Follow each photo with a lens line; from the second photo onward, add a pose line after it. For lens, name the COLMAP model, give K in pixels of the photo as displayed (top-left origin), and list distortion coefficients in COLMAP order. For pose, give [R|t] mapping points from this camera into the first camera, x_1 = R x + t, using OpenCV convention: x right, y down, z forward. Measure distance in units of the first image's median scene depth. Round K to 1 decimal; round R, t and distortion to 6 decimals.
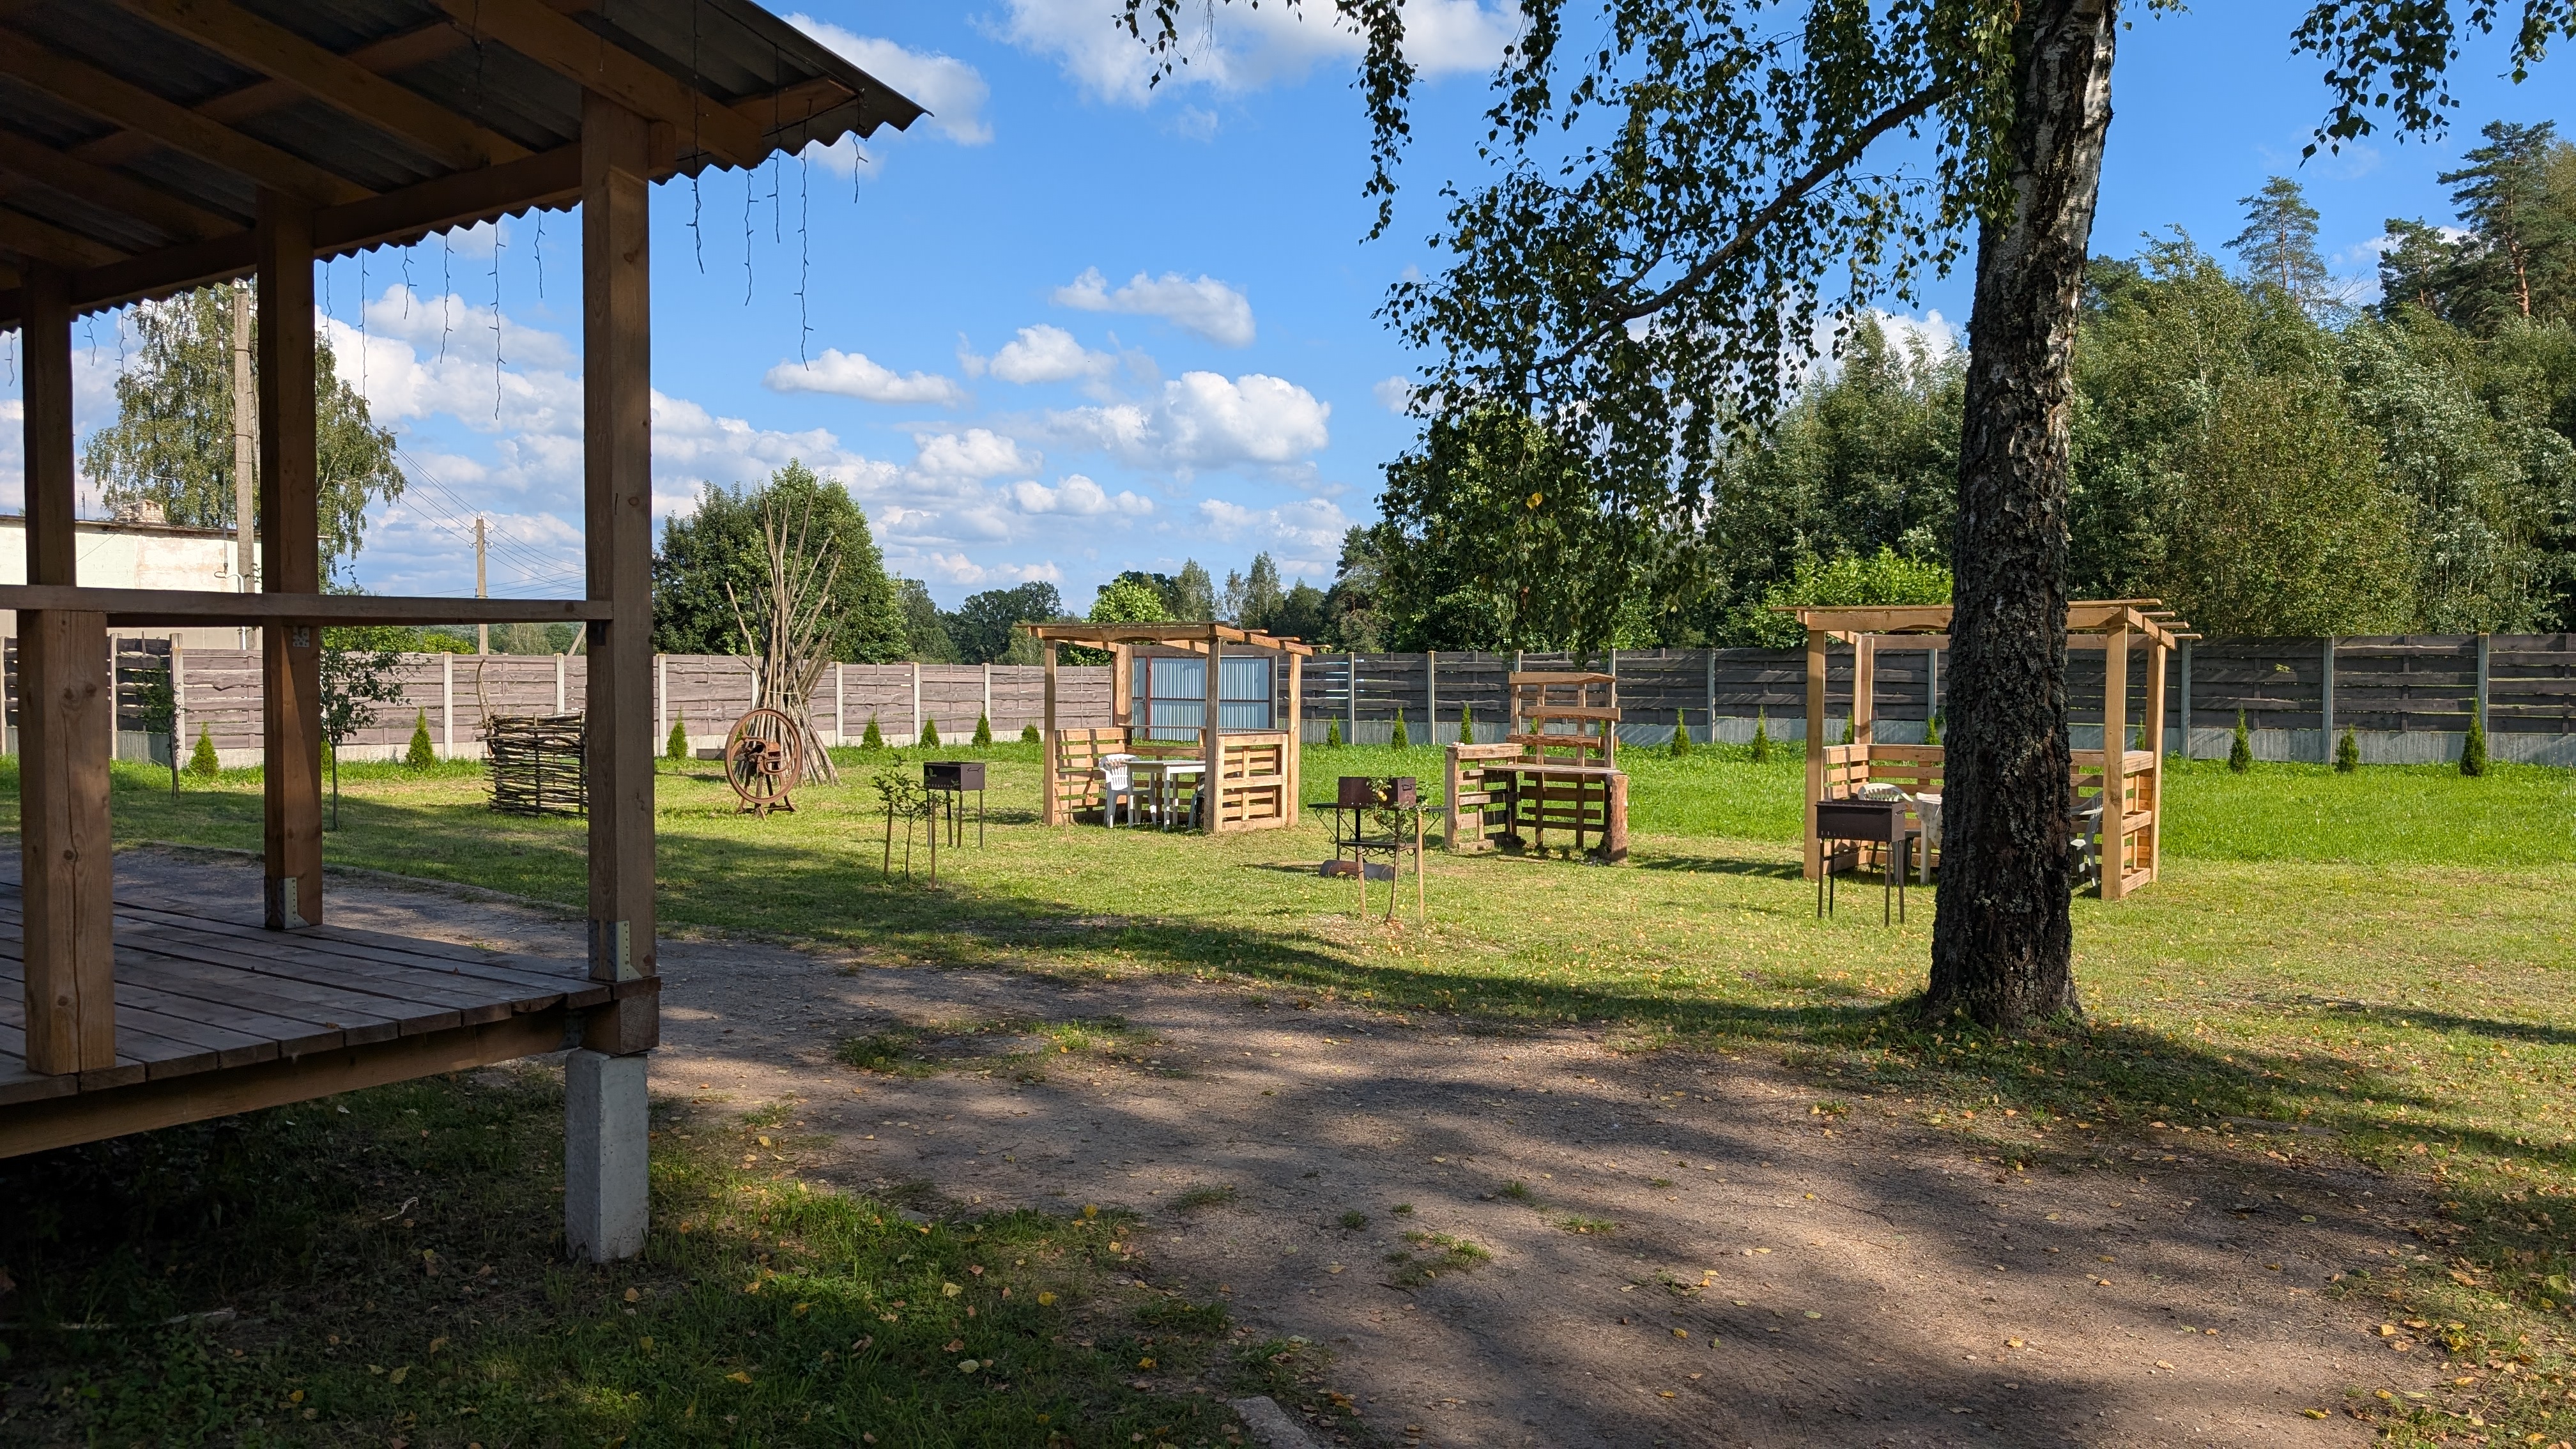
lens RADIAL K [[1856.0, 0, 1288.0], [0, 1856.0, 724.5], [0, 0, 1]] dist [0.126393, -0.180790]
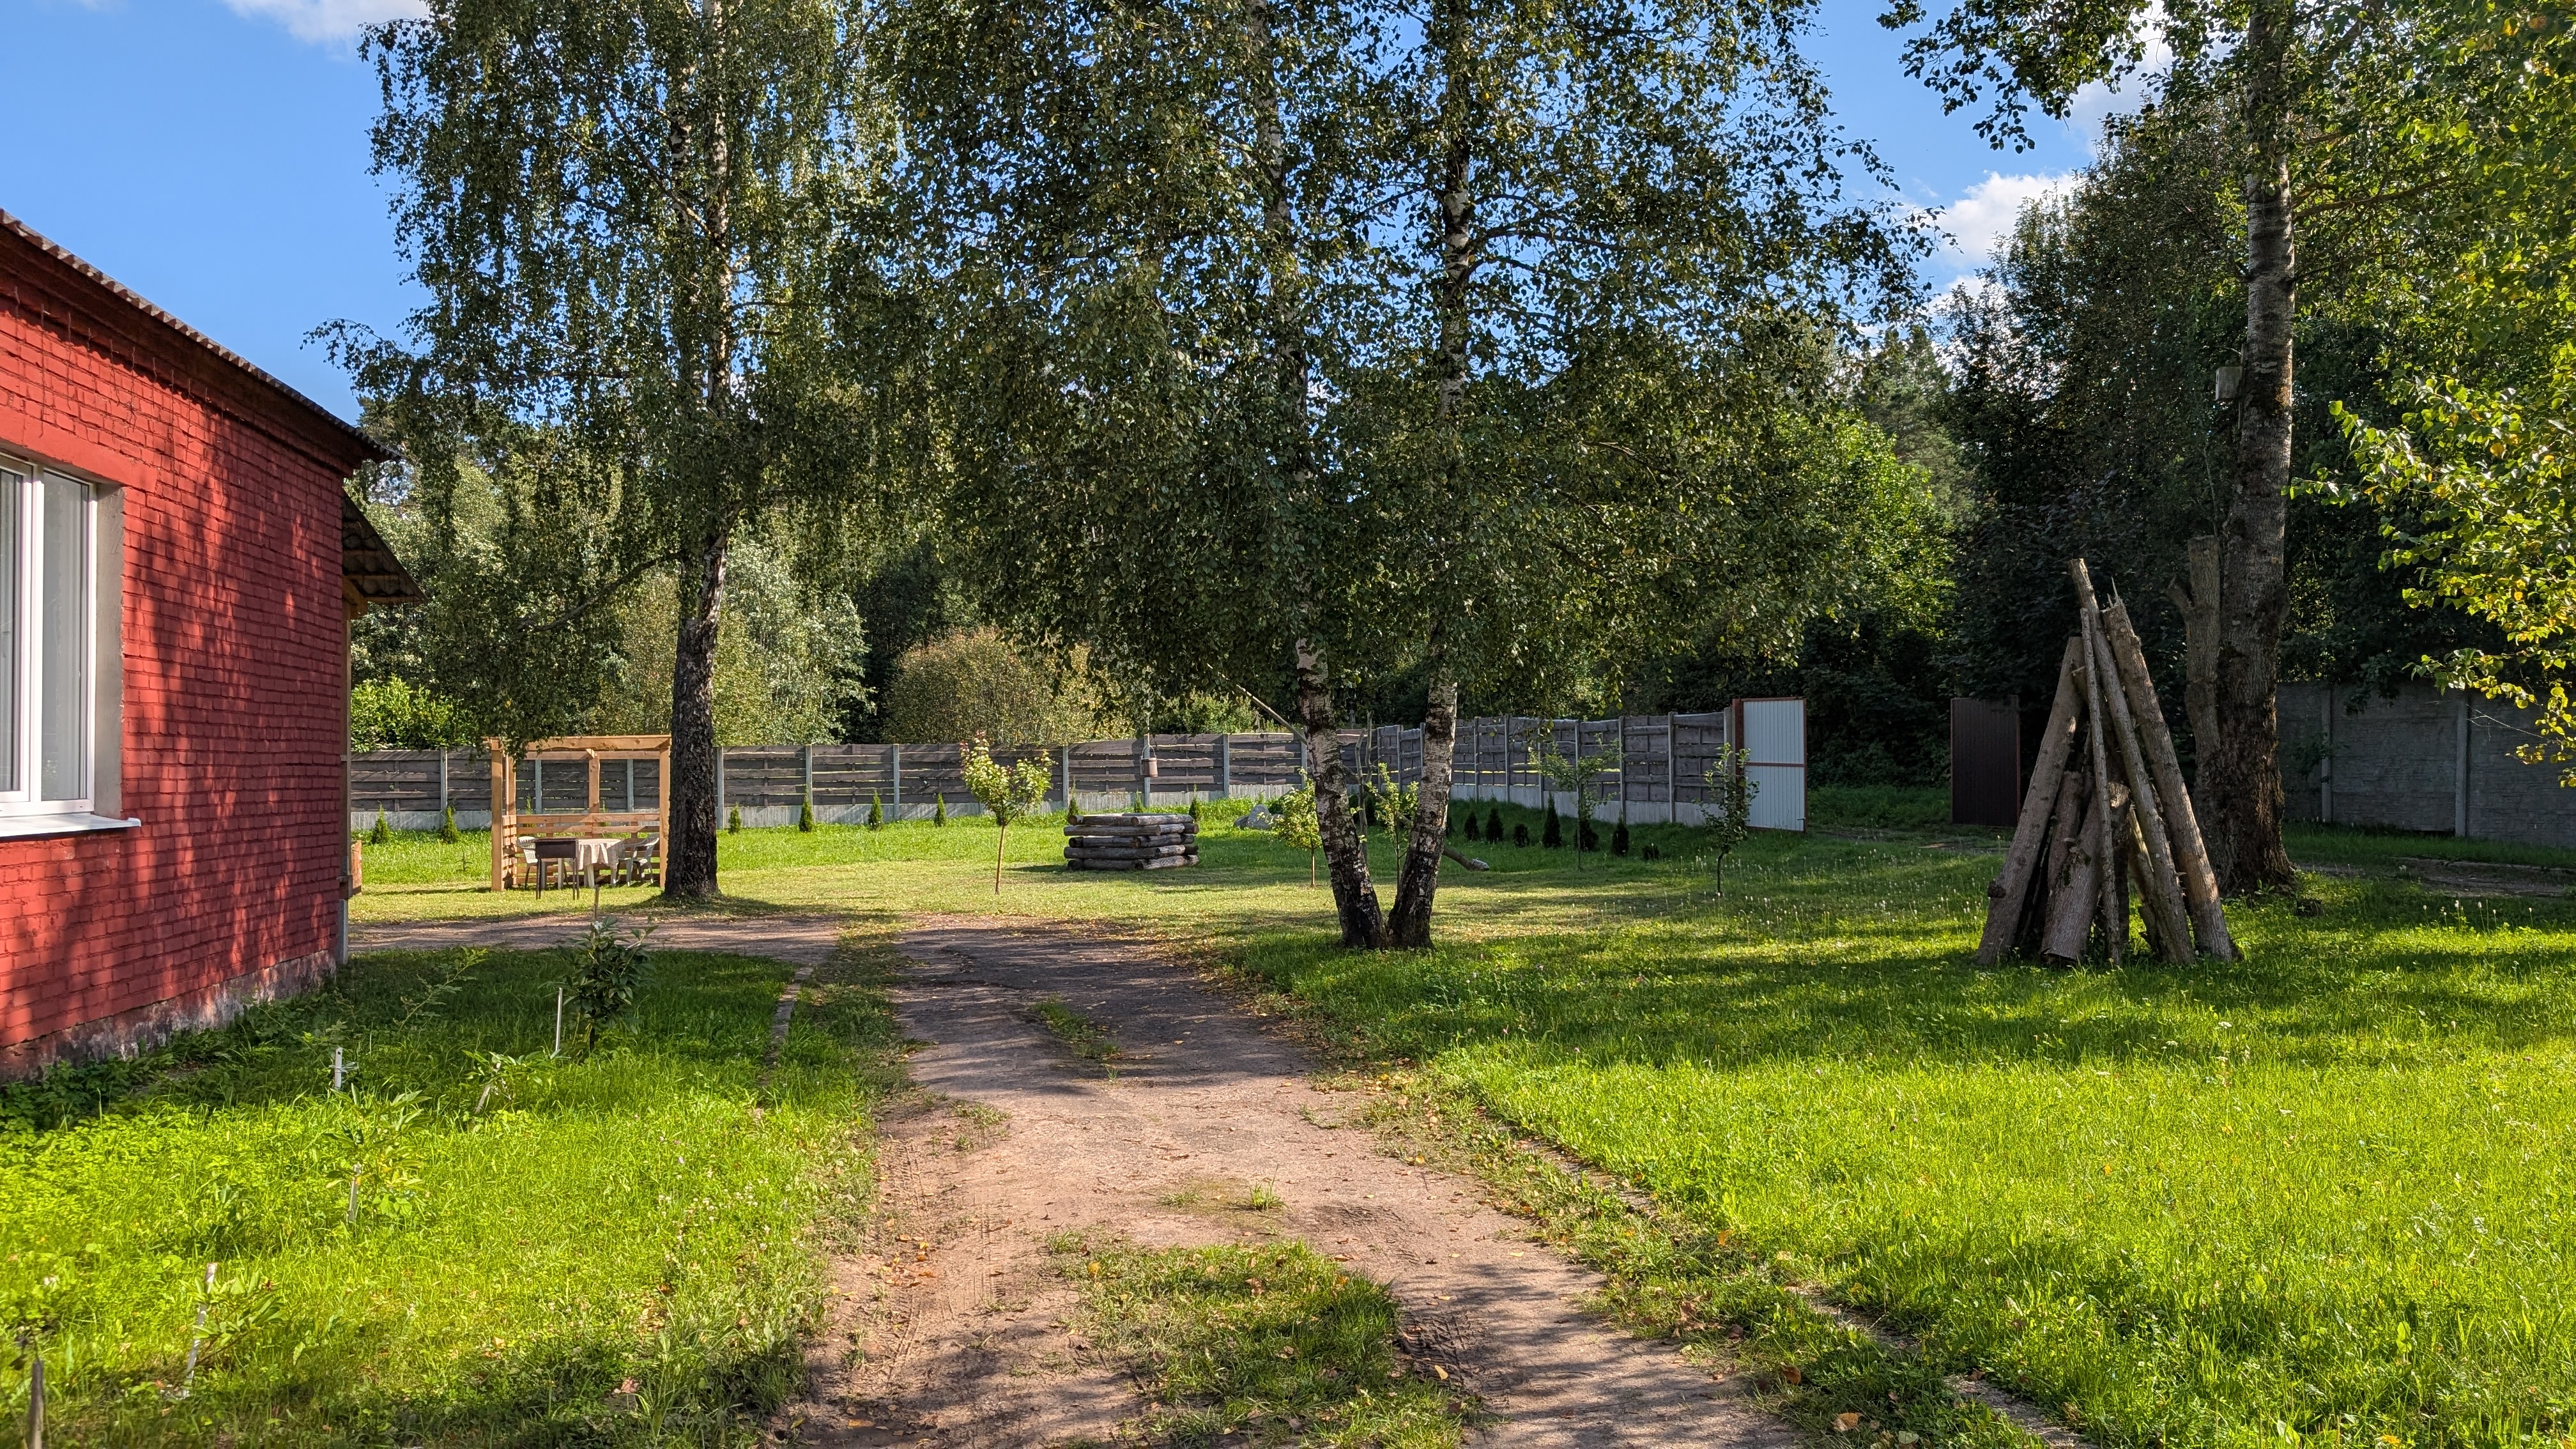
lens RADIAL K [[1856.0, 0, 1288.0], [0, 1856.0, 724.5], [0, 0, 1]] dist [0.126393, -0.180790]
pose [[0.677013, 0.005444, 0.735951, -0.265779], [0.033115, 0.998735, -0.037852, 0.008909], [-0.735226, 0.049997, 0.675976, -0.378397]]
